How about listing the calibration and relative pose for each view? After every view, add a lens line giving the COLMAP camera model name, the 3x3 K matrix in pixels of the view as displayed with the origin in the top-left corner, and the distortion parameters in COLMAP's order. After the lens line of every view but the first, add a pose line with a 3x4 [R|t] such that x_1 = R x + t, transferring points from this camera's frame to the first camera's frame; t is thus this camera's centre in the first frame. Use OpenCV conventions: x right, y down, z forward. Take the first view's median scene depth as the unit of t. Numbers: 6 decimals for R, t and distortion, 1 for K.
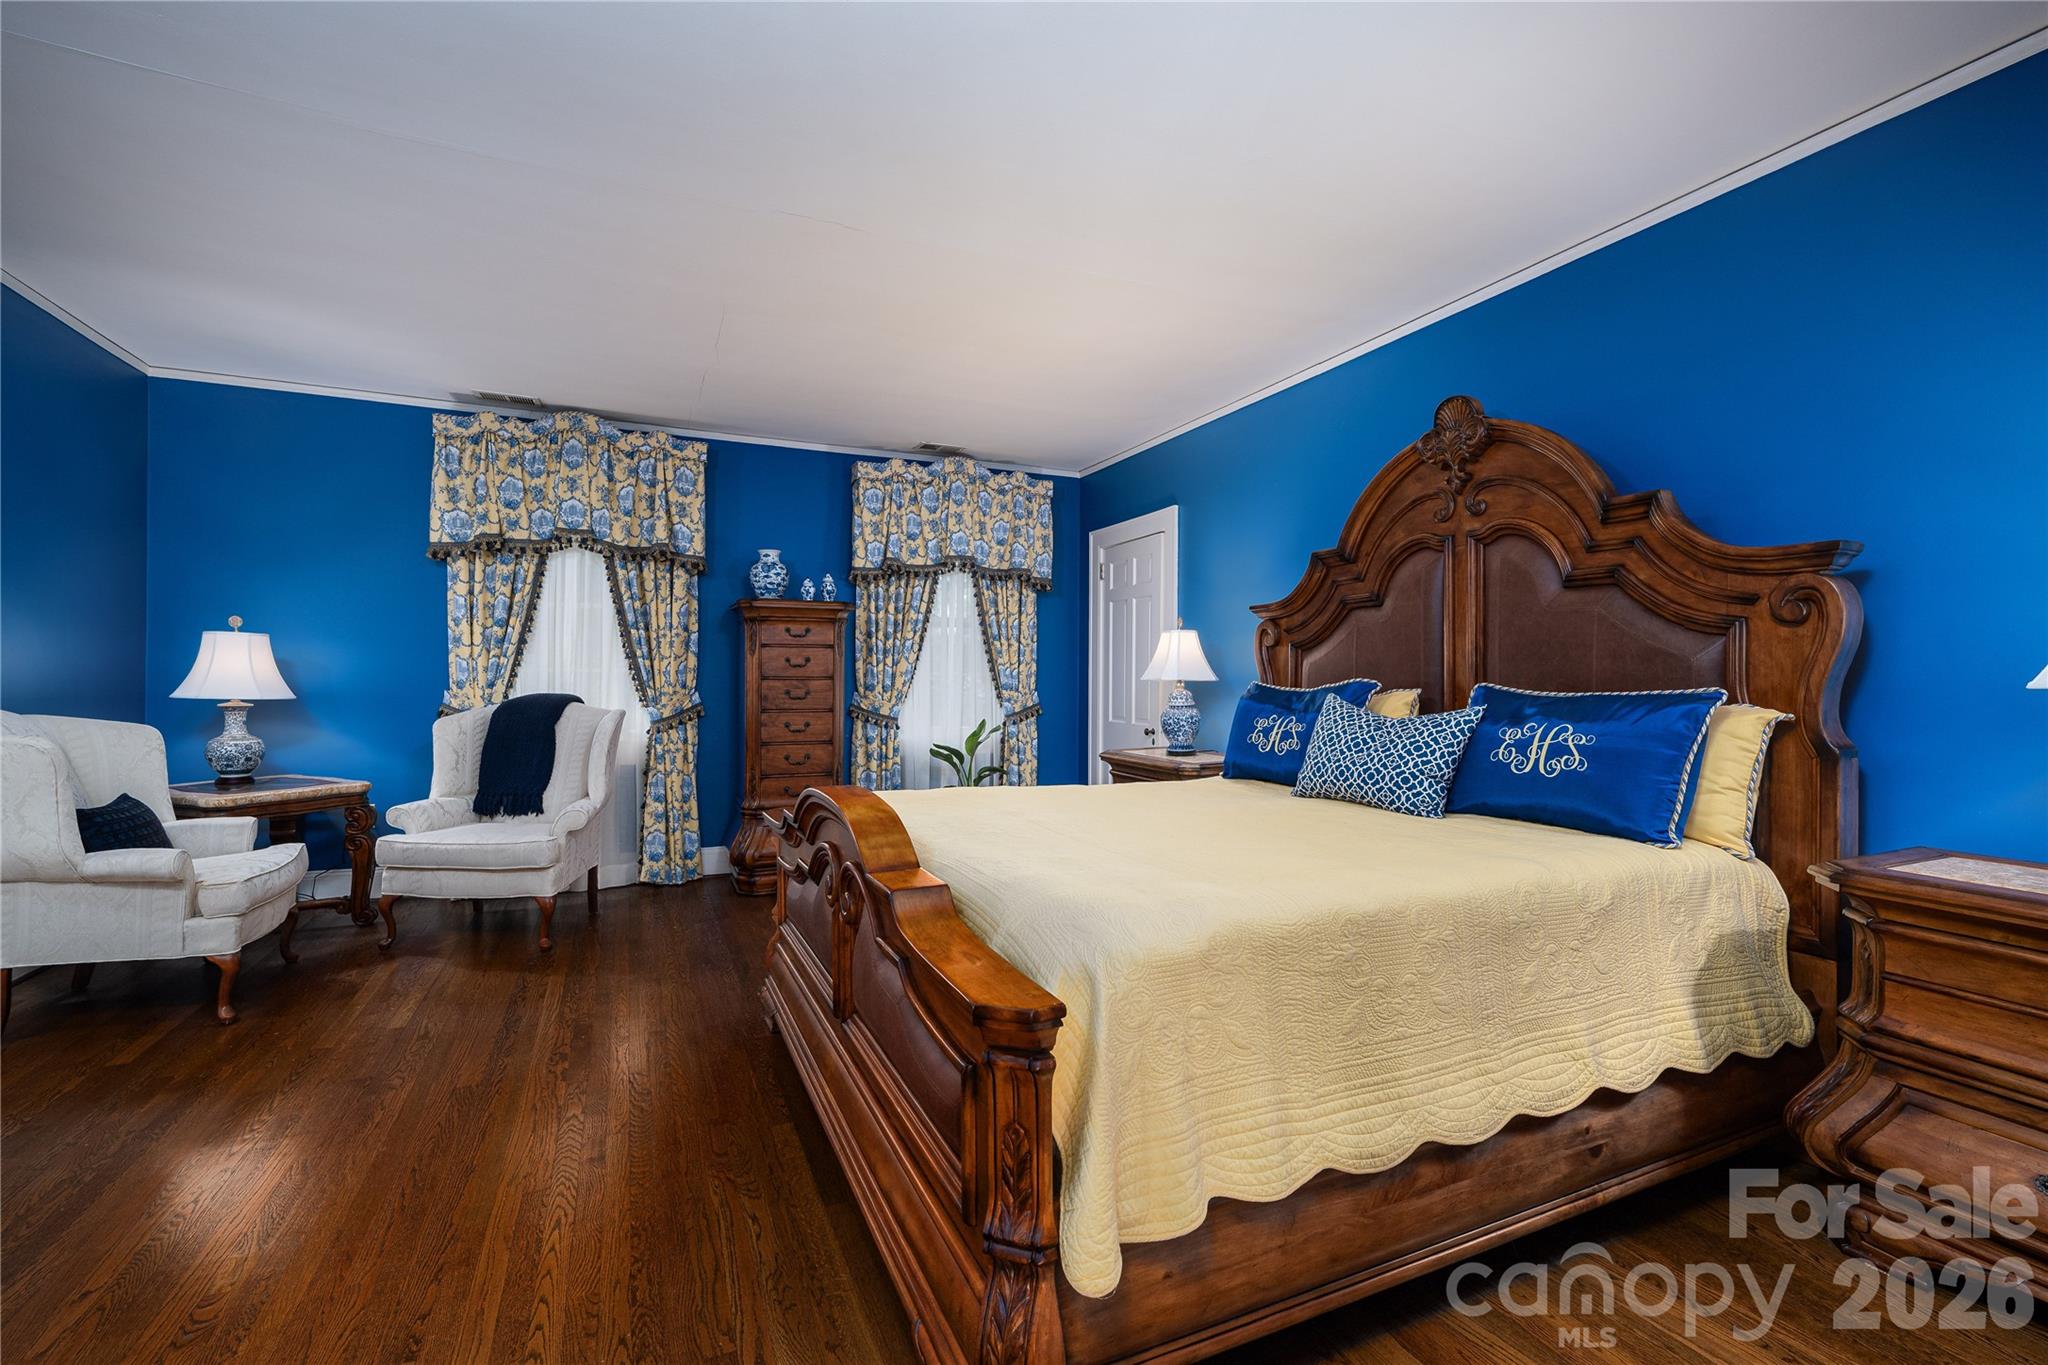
lens RADIAL K [[857.8, 0, 1035.2], [0, 857.8, 682.1], [0, 0, 1]] dist [0.000118, -0.000310]
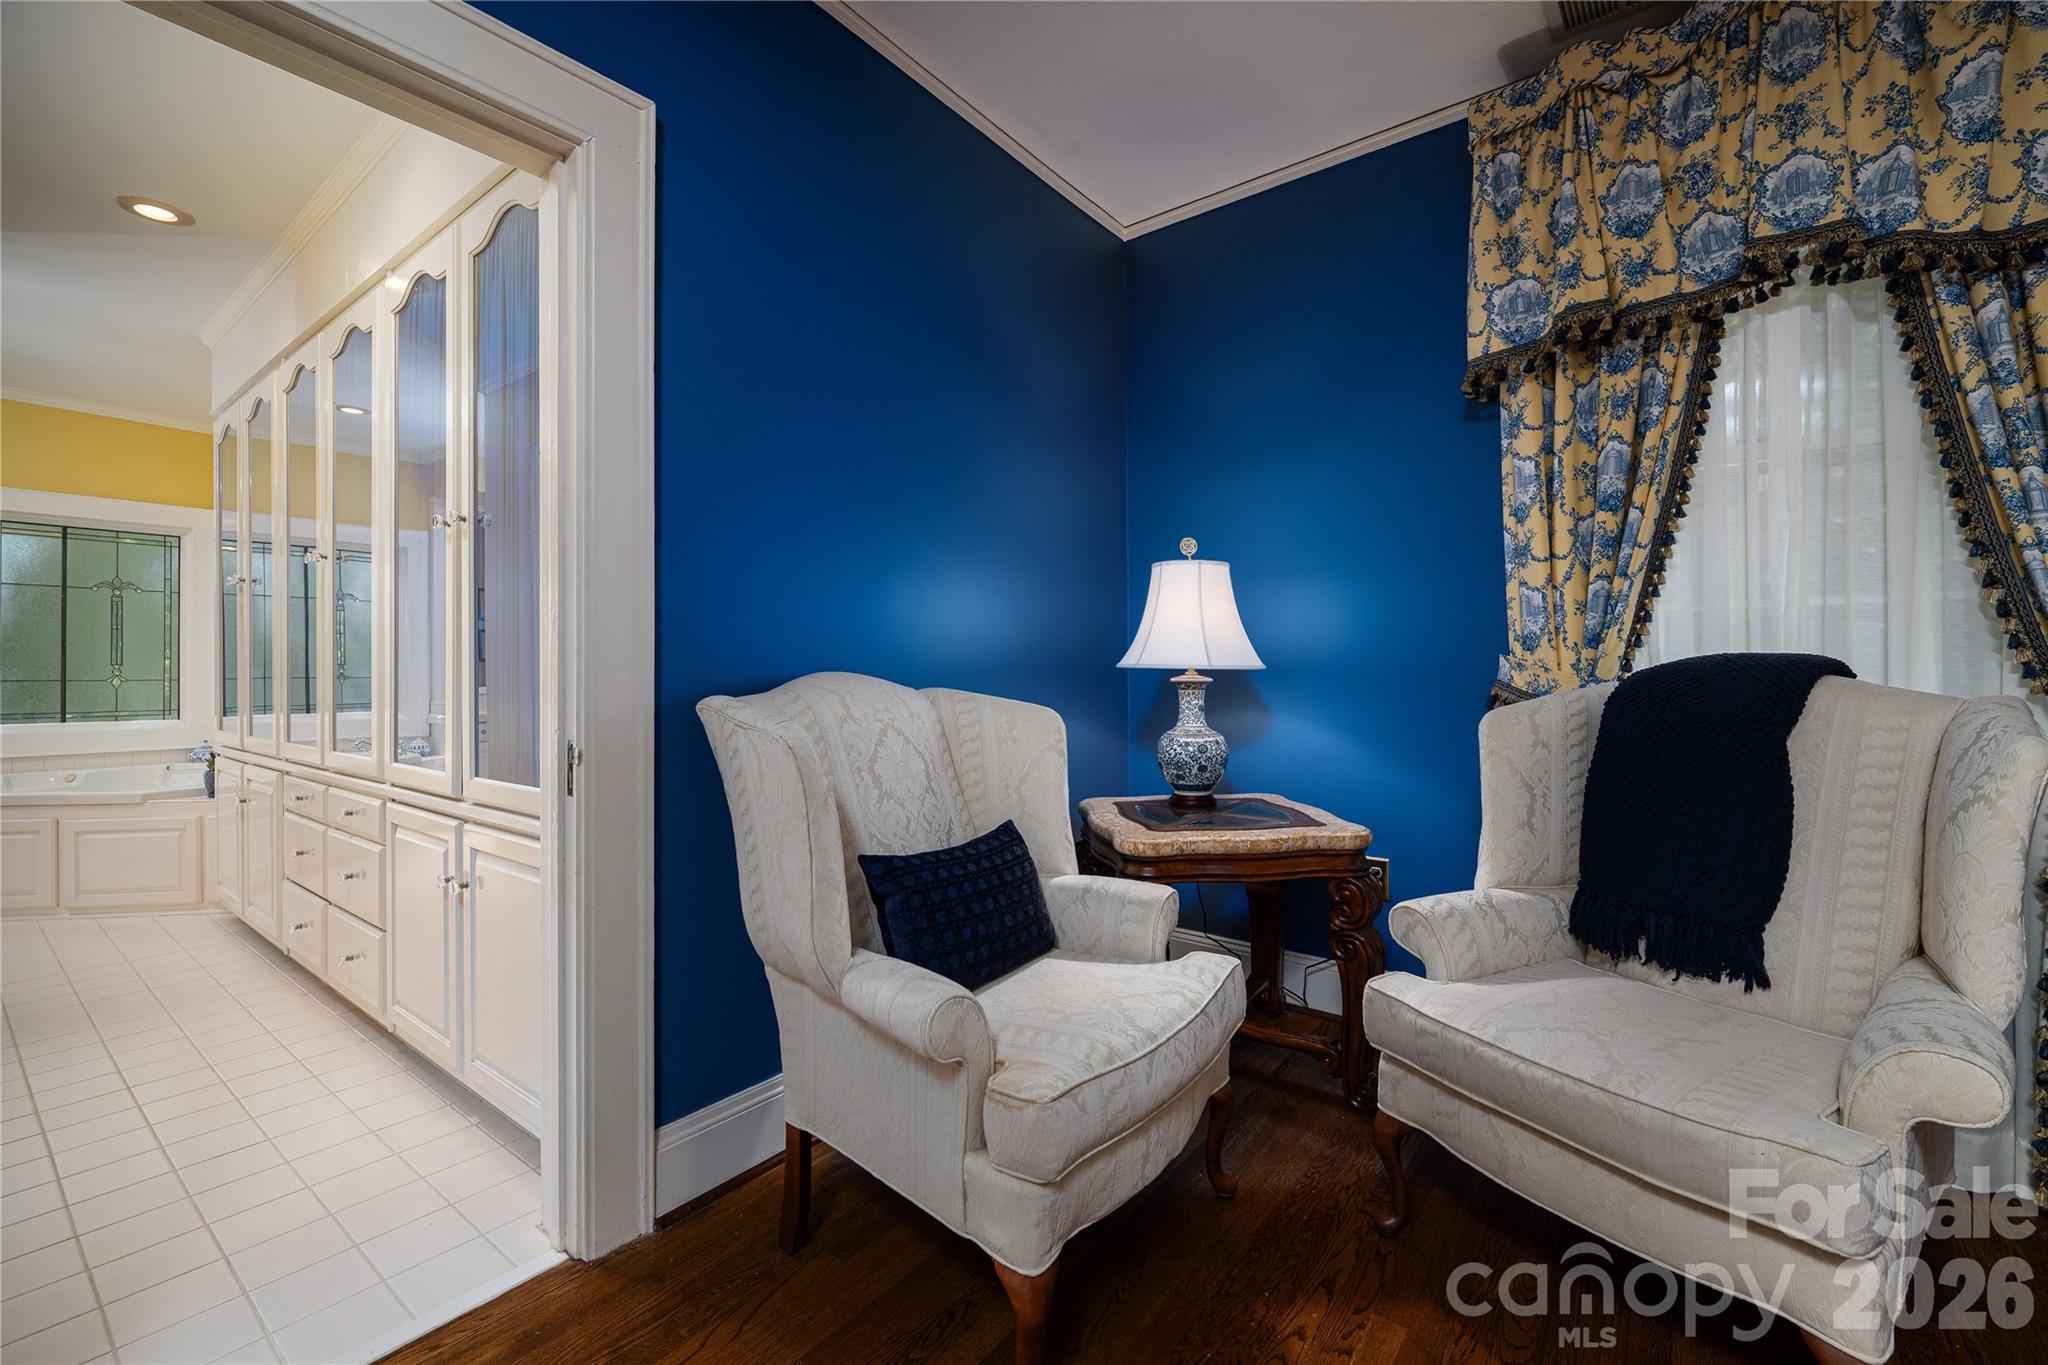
lens RADIAL K [[857.8, 0, 1061.7], [0, 857.8, 658.4], [0, 0, 1]] dist [0.000118, -0.000310]
pose [[0.480808, -0.024633, -0.876480, -0.372012], [0.005611, 0.999671, -0.025018, 0.023029], [0.876808, 0.007111, 0.480788, 0.533668]]
